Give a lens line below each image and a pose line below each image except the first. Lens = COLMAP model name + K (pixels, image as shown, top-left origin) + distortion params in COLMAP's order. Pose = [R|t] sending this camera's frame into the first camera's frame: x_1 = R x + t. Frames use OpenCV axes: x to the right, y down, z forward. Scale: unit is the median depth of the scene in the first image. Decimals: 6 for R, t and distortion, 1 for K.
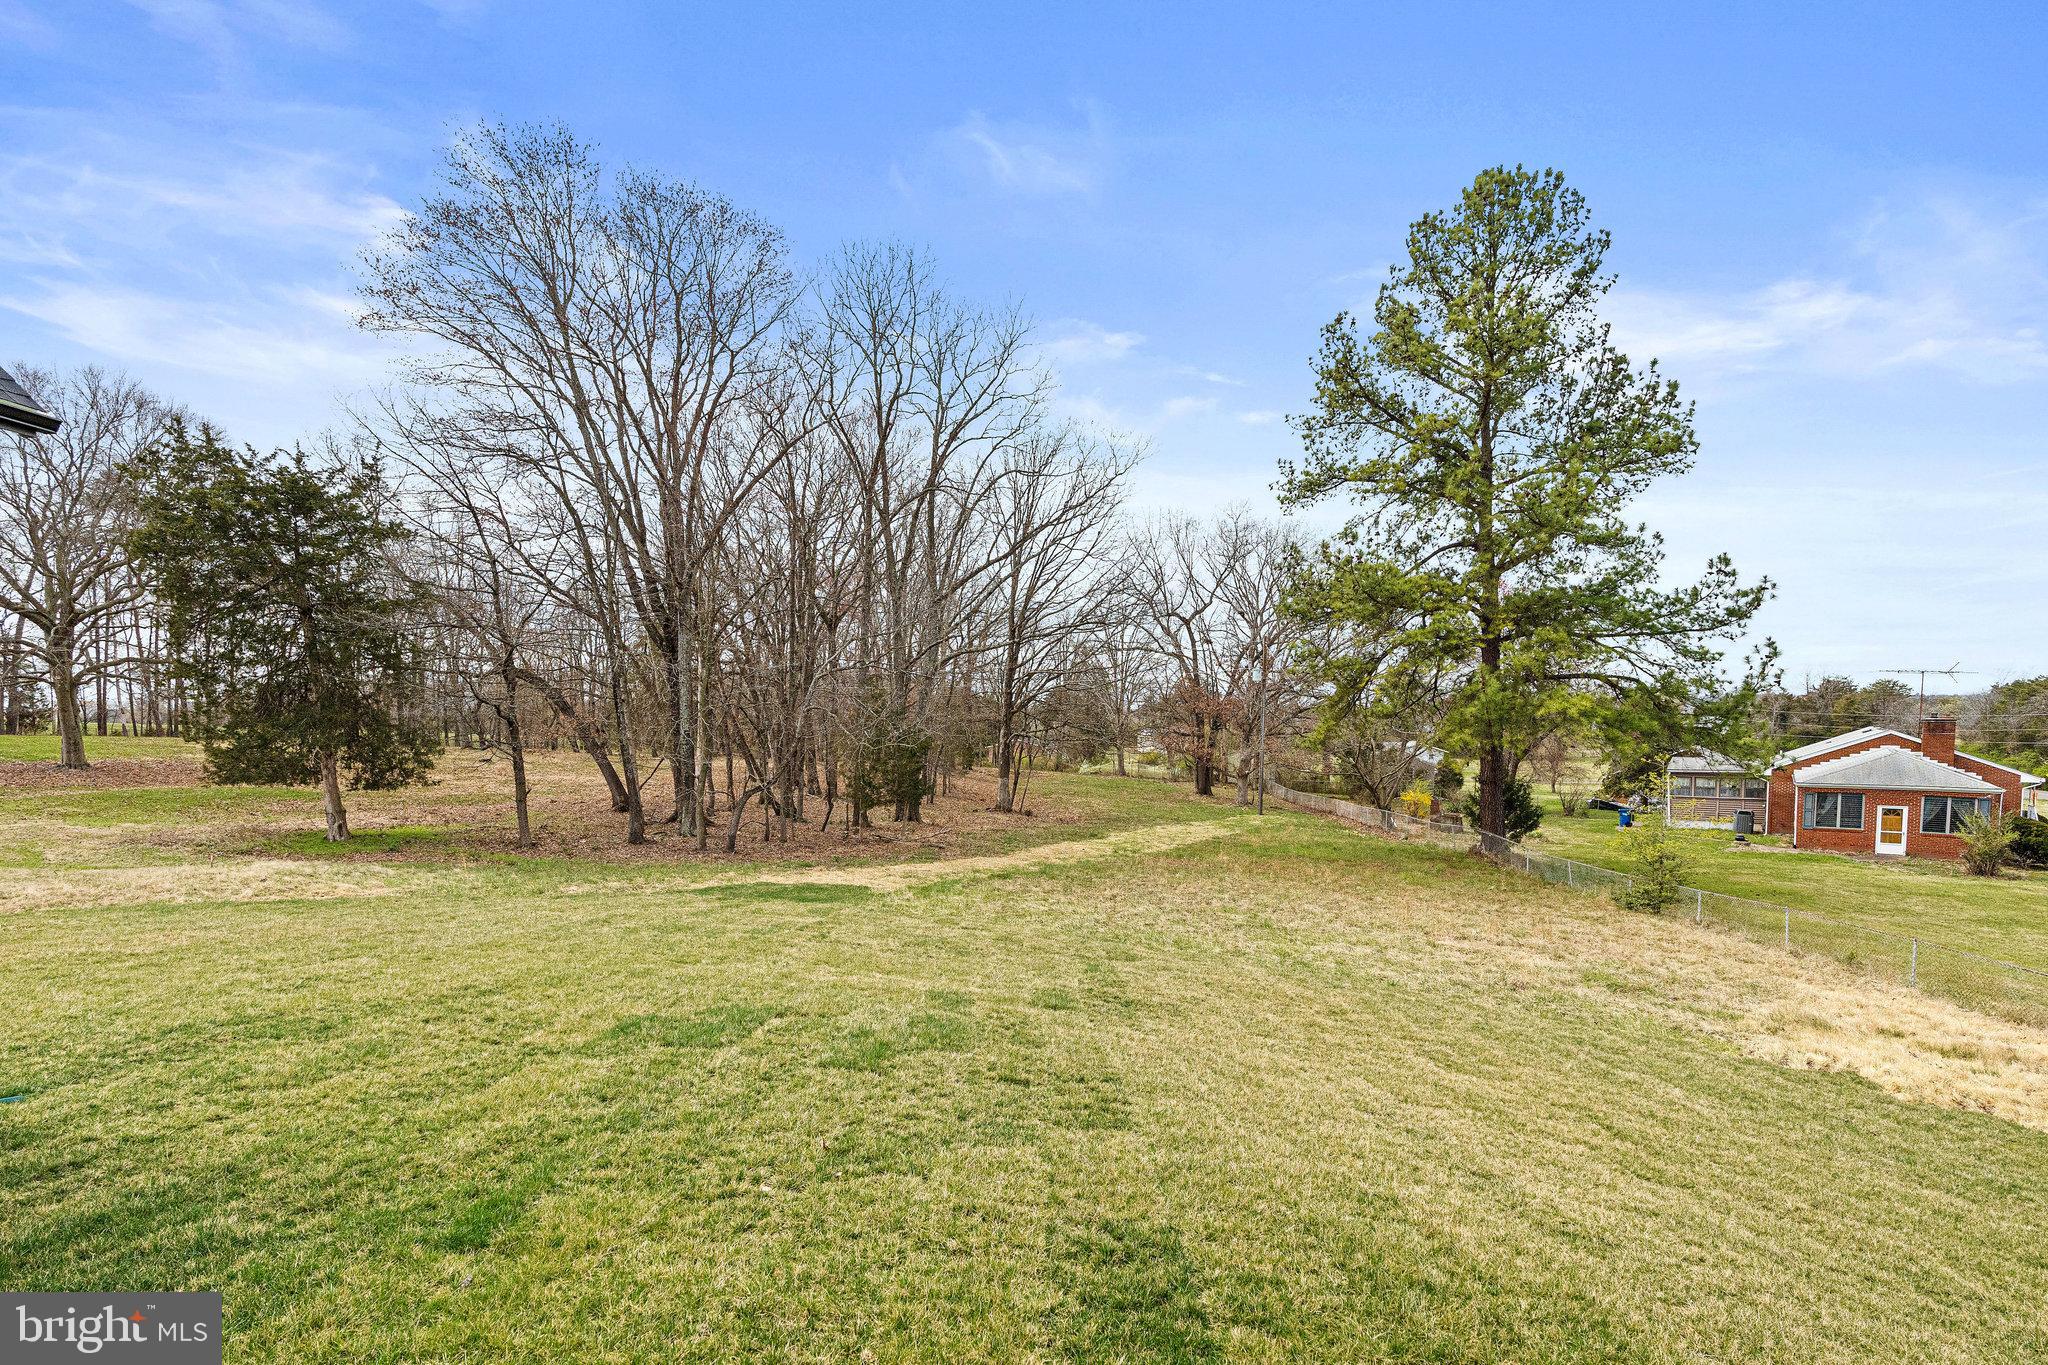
lens RADIAL K [[954.3, 0, 1038.5], [0, 954.3, 770.2], [0, 0, 1]] dist [-0.011603, 0.000558]
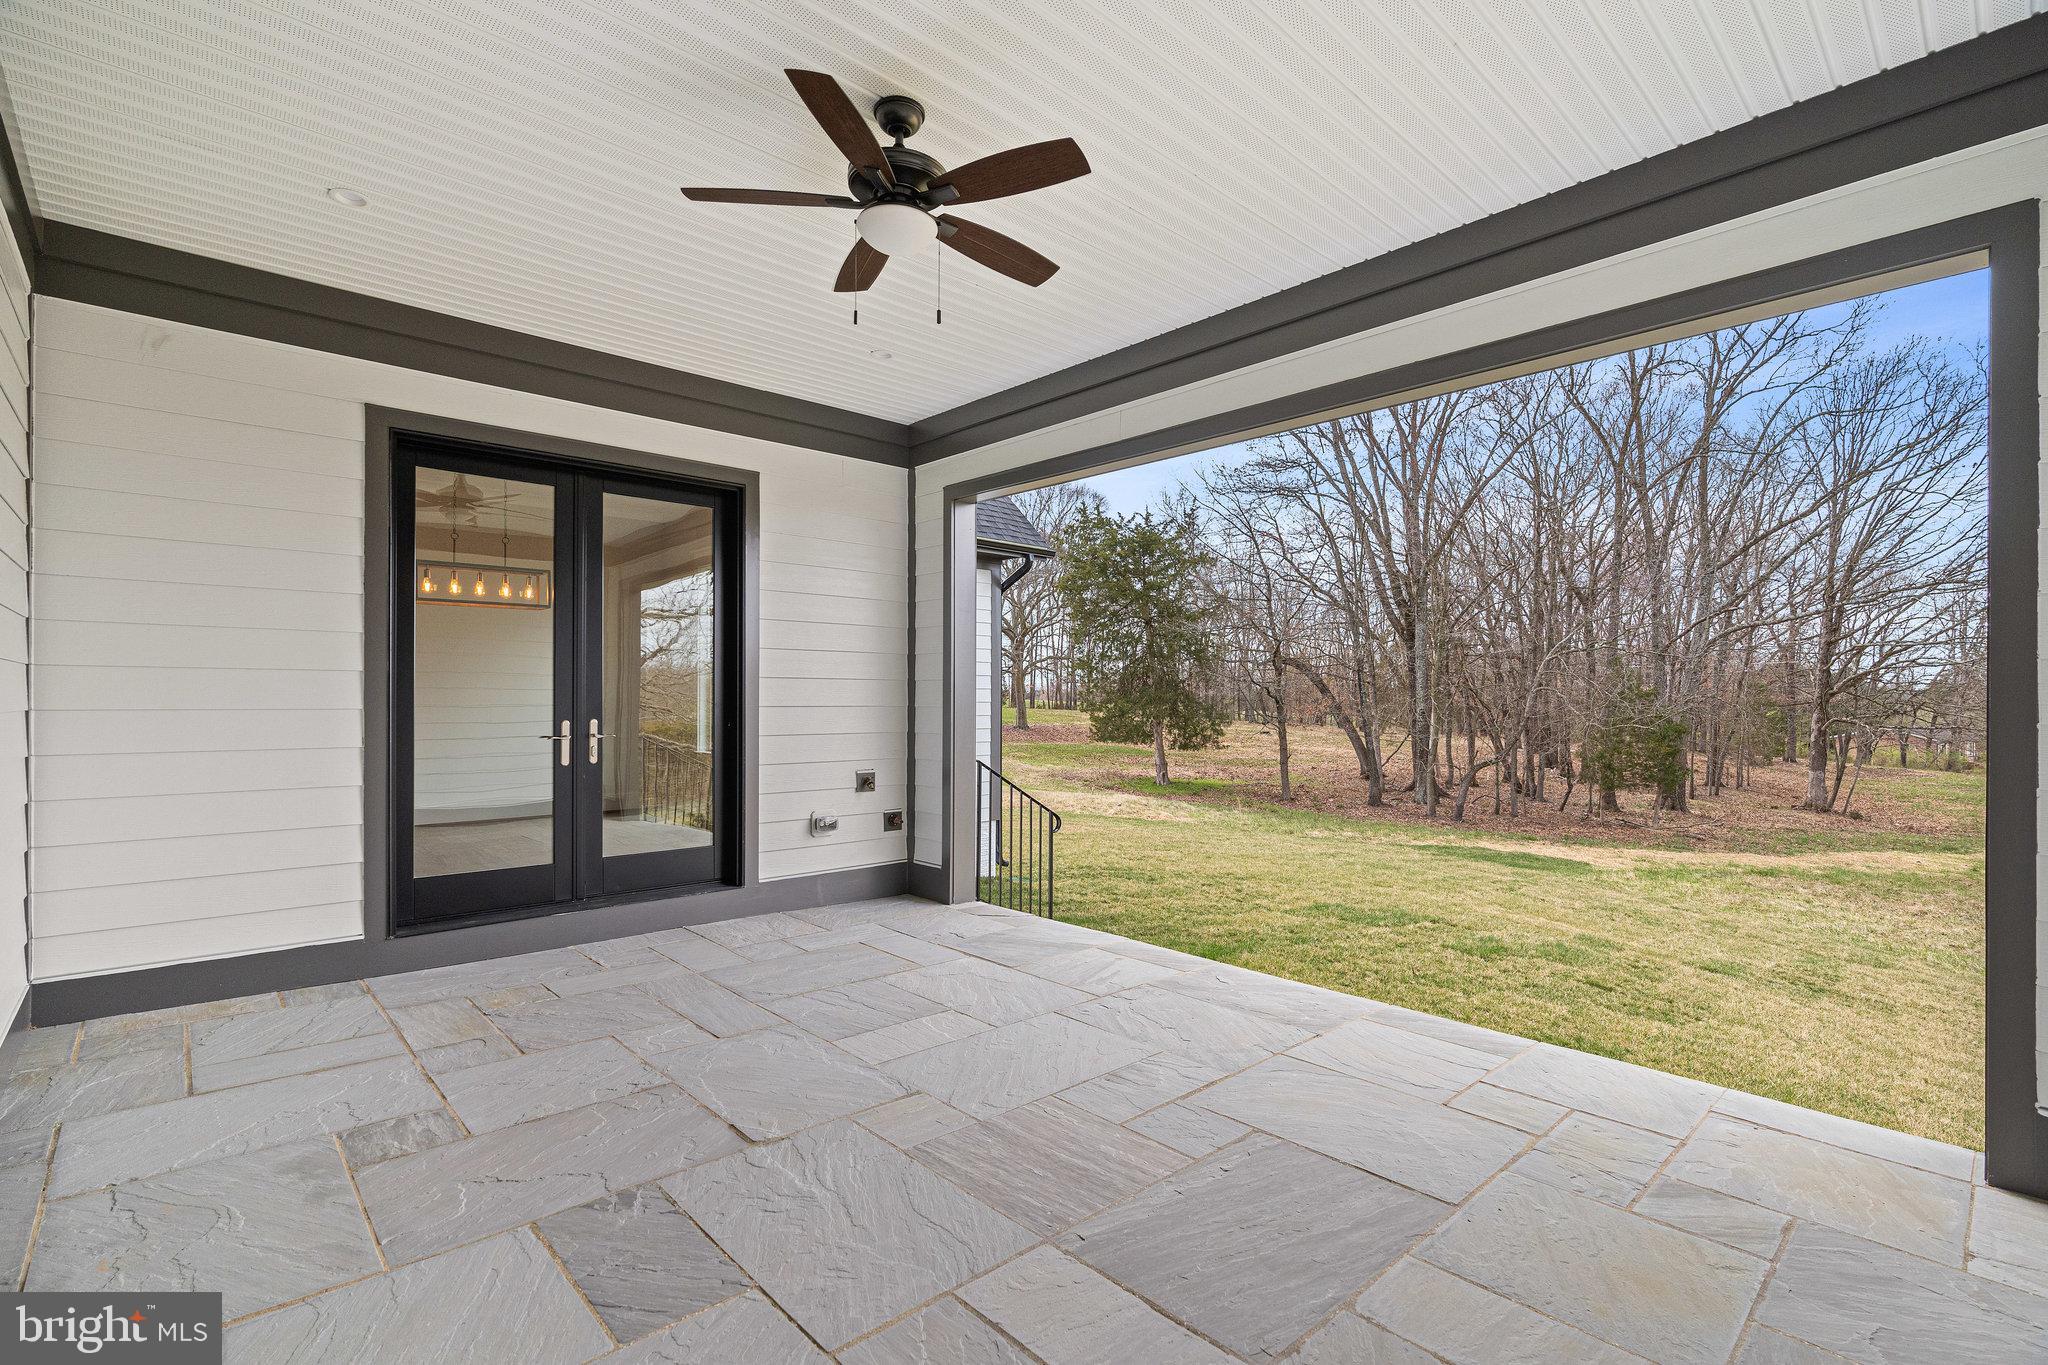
lens RADIAL K [[929.6, 0, 992.0], [0, 929.6, 670.8], [0, 0, 1]] dist [-0.009530, 0.003868]
pose [[0.682439, -0.018028, -0.730720, 0.090265], [-0.044197, 0.996849, -0.065870, 0.008343], [0.729605, 0.077249, 0.679492, -0.120773]]
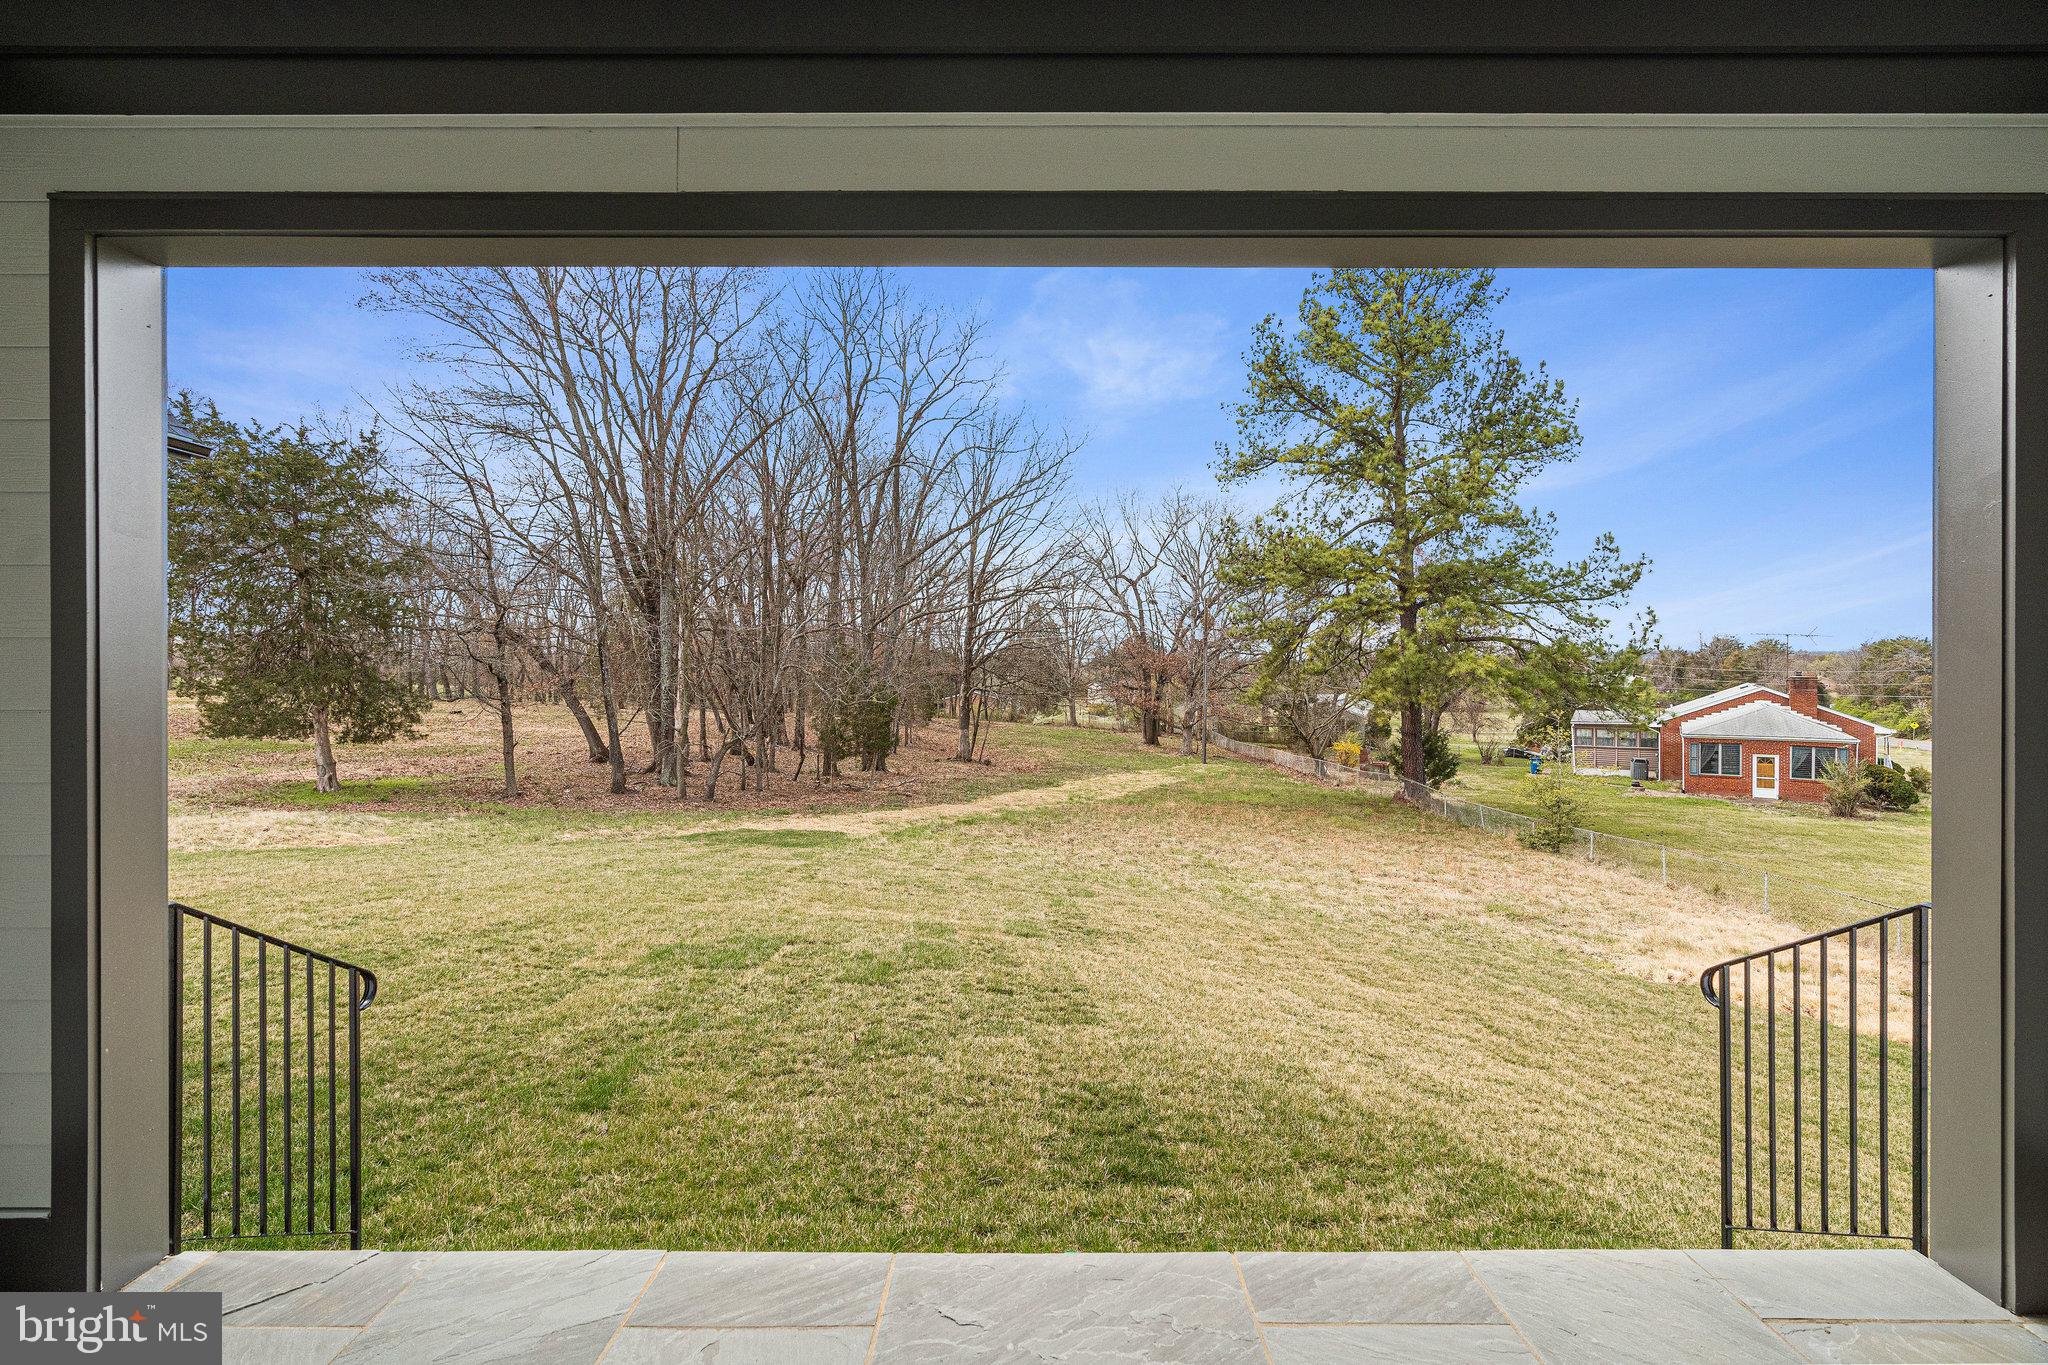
lens RADIAL K [[929.6, 0, 1022.6], [0, 929.6, 675.1], [0, 0, 1]] dist [-0.009530, 0.003868]
pose [[0.999360, -0.000193, 0.035762, -0.010931], [0.001901, 0.998858, -0.047737, -0.004842], [-0.035712, 0.047775, 0.998220, -0.054497]]
